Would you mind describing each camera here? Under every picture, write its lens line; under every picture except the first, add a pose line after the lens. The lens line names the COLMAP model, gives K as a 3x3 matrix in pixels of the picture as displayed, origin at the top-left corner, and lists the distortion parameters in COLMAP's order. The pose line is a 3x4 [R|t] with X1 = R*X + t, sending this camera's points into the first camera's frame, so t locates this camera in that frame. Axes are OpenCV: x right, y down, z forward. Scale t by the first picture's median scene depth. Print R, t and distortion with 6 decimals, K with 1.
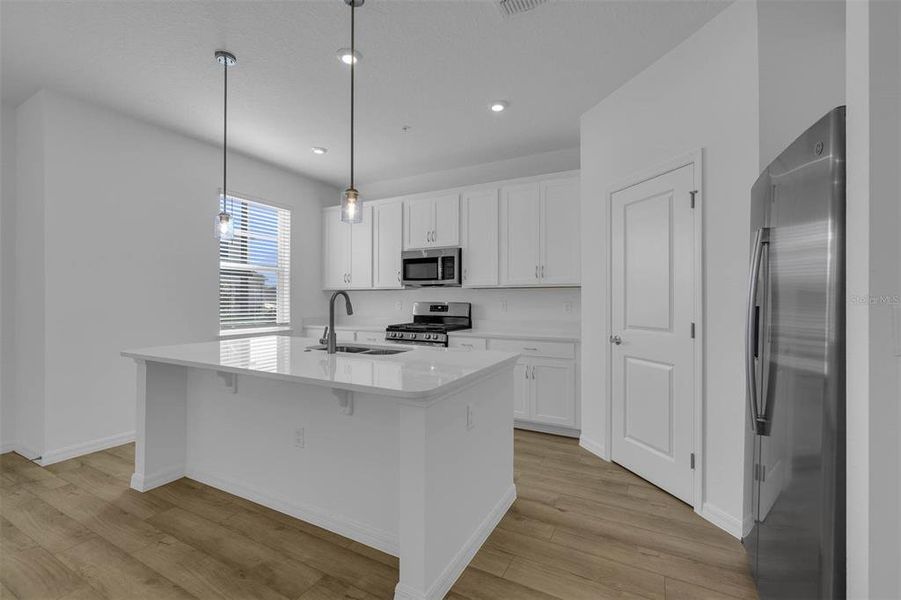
lens RADIAL K [[395.3, 0, 446.1], [0, 395.3, 298.5], [0, 0, 1]] dist [0.001118, 0.000130]
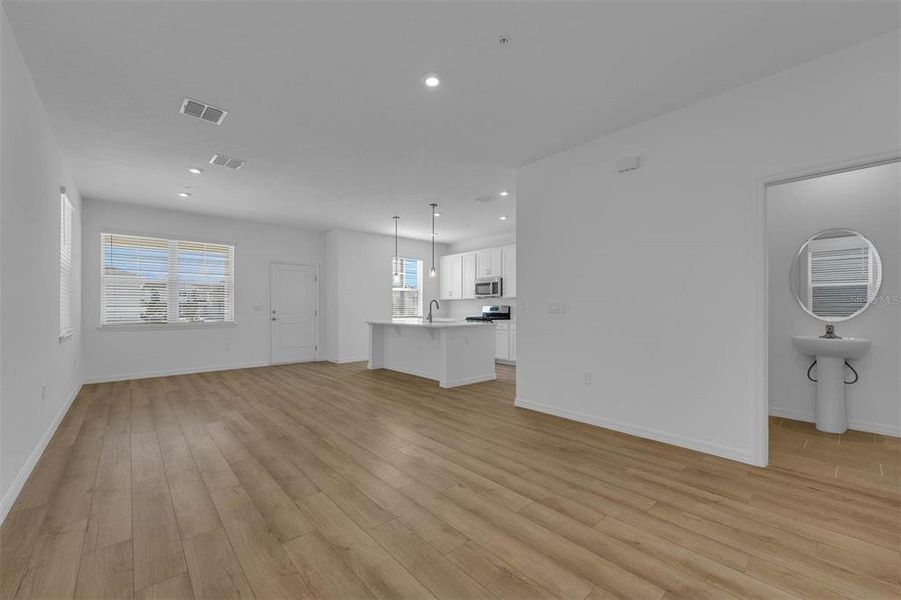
lens RADIAL K [[362.3, 0, 447.4], [0, 362.3, 306.9], [0, 0, 1]] dist [0.000343, 0.000055]
pose [[0.939884, -0.002148, -0.341488, 0.399621], [0.001637, 0.999997, -0.001785, 0.019587], [0.341491, 0.001119, 0.939884, -0.782259]]
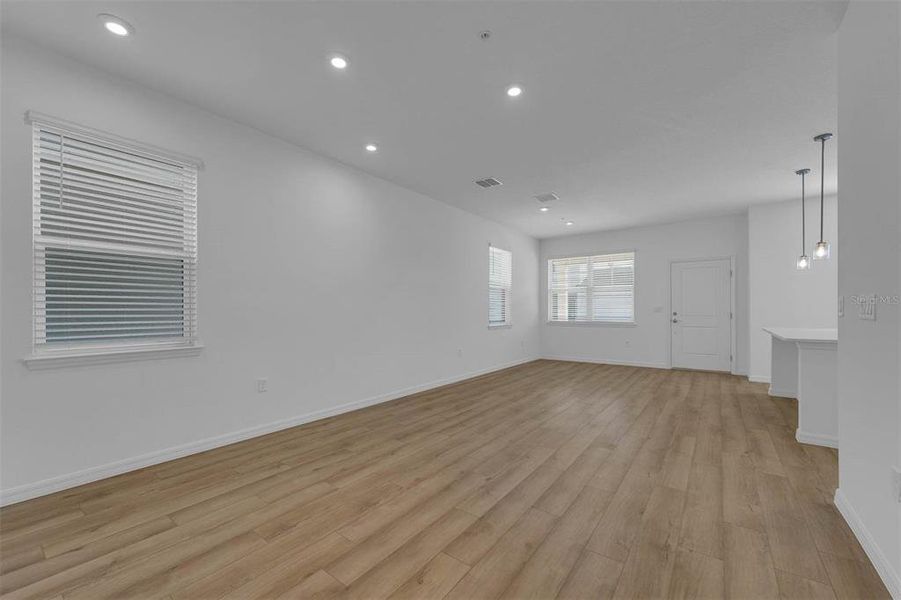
lens RADIAL K [[362.3, 0, 447.4], [0, 362.3, 306.9], [0, 0, 1]] dist [0.000343, 0.000055]
pose [[-0.141960, -0.008969, -0.989832, 0.811061], [0.002545, 0.999952, -0.009426, 0.021139], [0.989869, -0.003857, -0.141931, -0.242704]]
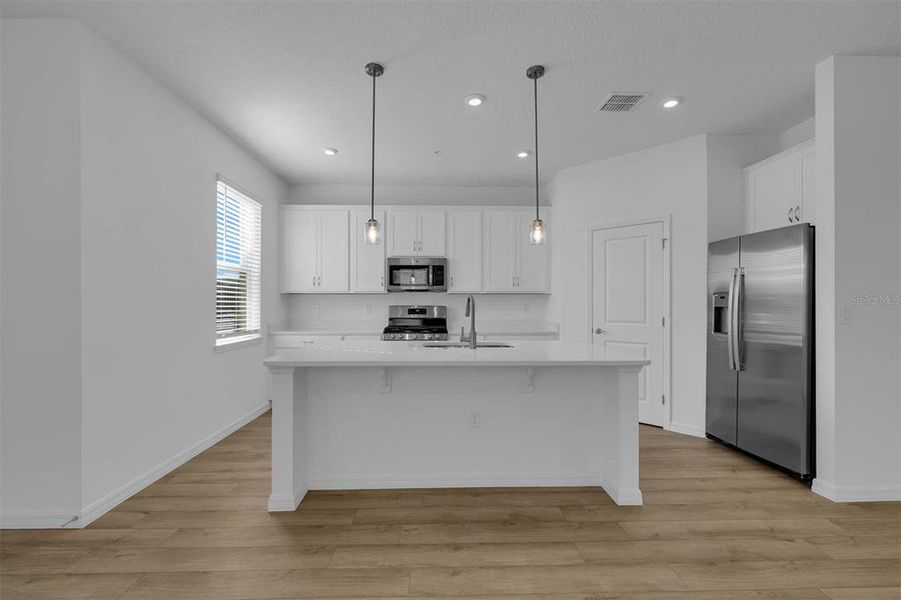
lens RADIAL K [[395.3, 0, 446.1], [0, 395.3, 298.5], [0, 0, 1]] dist [0.001118, 0.000130]
pose [[0.864246, 0.004613, 0.503049, -0.549656], [-0.000289, 0.999962, -0.008674, -0.001347], [-0.503070, 0.007351, 0.864214, 0.006155]]
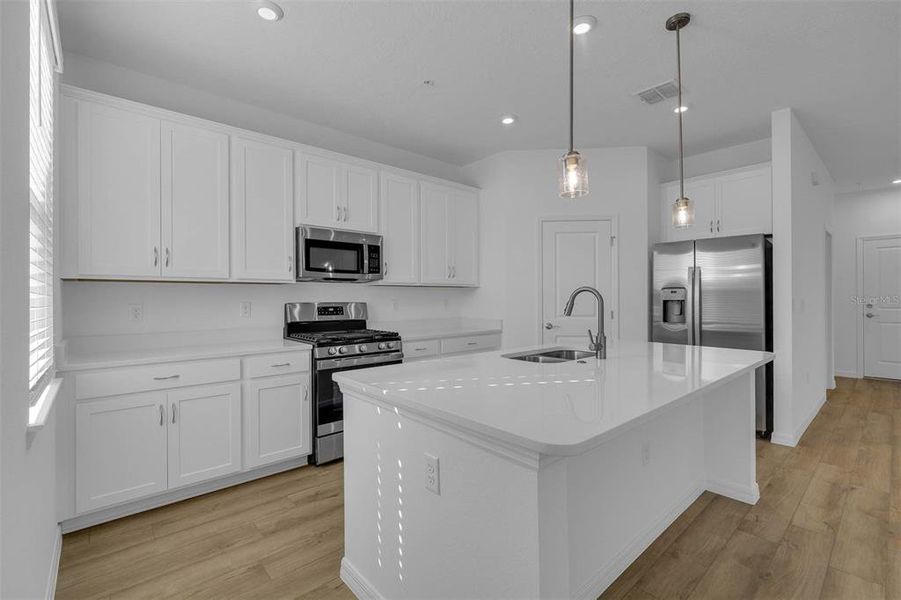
lens RADIAL K [[399.9, 0, 450.4], [0, 399.9, 297.9], [0, 0, 1]] dist [0.000531, 0.000250]
pose [[0.335793, -0.003093, 0.941931, -0.713641], [0.002498, 0.999994, 0.002394, -0.000300], [-0.941932, 0.001549, 0.335799, 0.582979]]
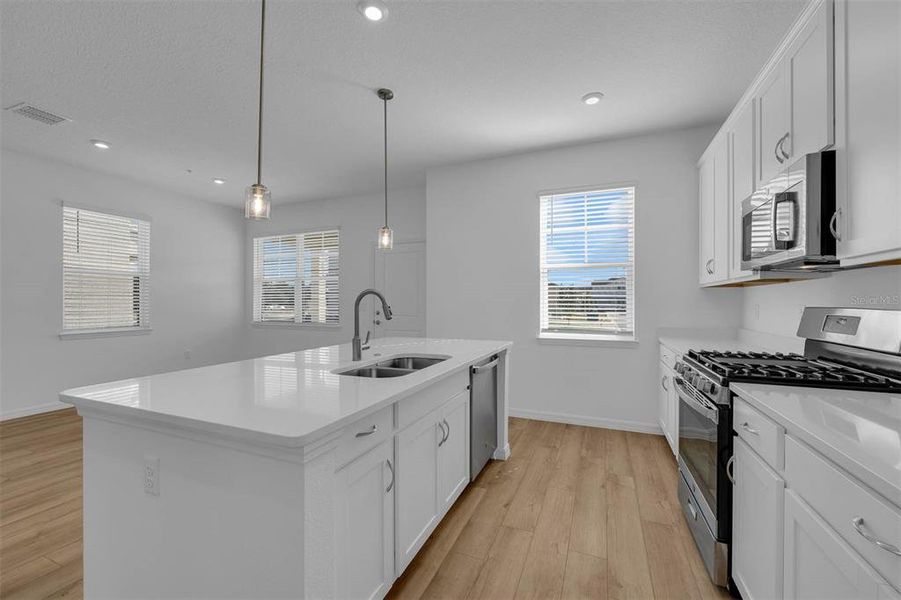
lens RADIAL K [[371.1, 0, 432.7], [0, 371.1, 301.9], [0, 0, 1]] dist [-0.033671, -0.000046]
pose [[0.077325, -0.002443, -0.997003, 0.328184], [-0.002346, 0.999994, -0.002632, 0.004416], [0.997003, 0.002542, 0.077319, 0.628192]]
